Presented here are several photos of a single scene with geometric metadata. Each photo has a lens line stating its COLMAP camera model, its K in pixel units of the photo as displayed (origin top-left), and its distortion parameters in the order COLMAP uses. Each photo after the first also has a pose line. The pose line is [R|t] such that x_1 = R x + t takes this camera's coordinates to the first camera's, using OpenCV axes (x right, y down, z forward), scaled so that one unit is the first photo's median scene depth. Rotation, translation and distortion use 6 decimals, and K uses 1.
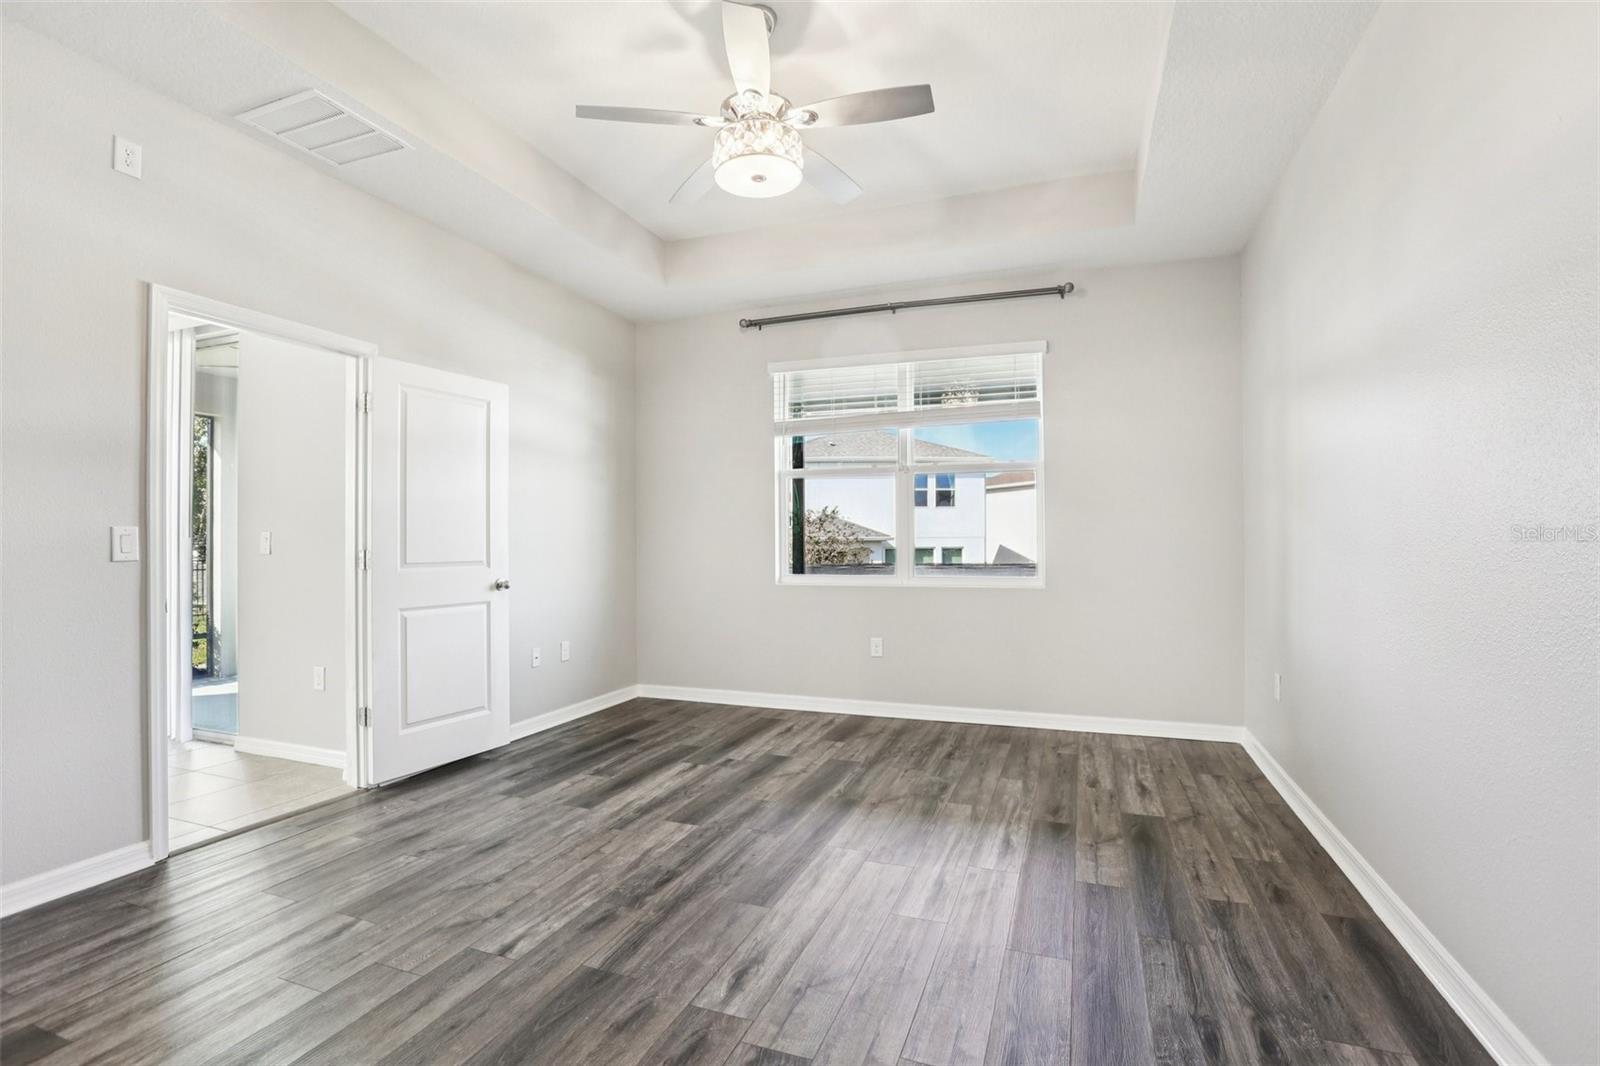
lens RADIAL K [[756.1, 0, 798.9], [0, 756.1, 534.7], [0, 0, 1]] dist [-0.038577, 0.012980]
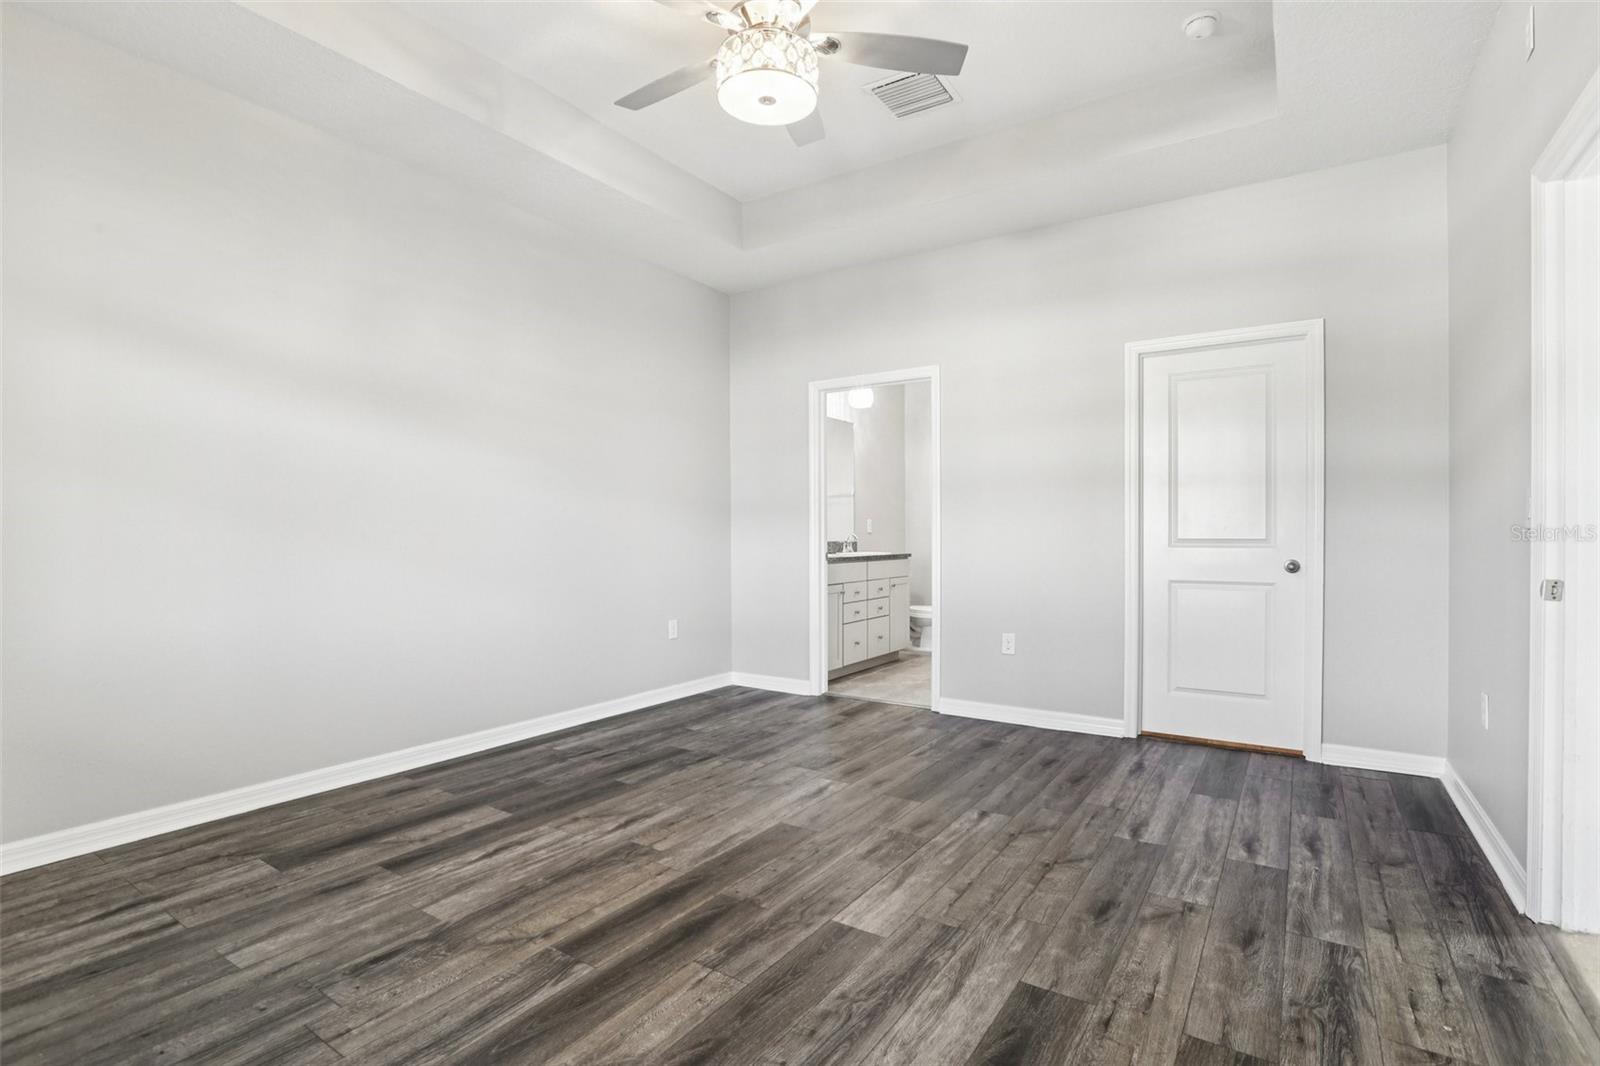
lens RADIAL K [[756.1, 0, 799.6], [0, 756.1, 536.8], [0, 0, 1]] dist [-0.038577, 0.012980]
pose [[-0.975020, 0.005509, 0.222048, -0.274318], [0.003856, 0.999962, -0.007879, 0.043755], [-0.222083, -0.006826, -0.975004, 1.781103]]
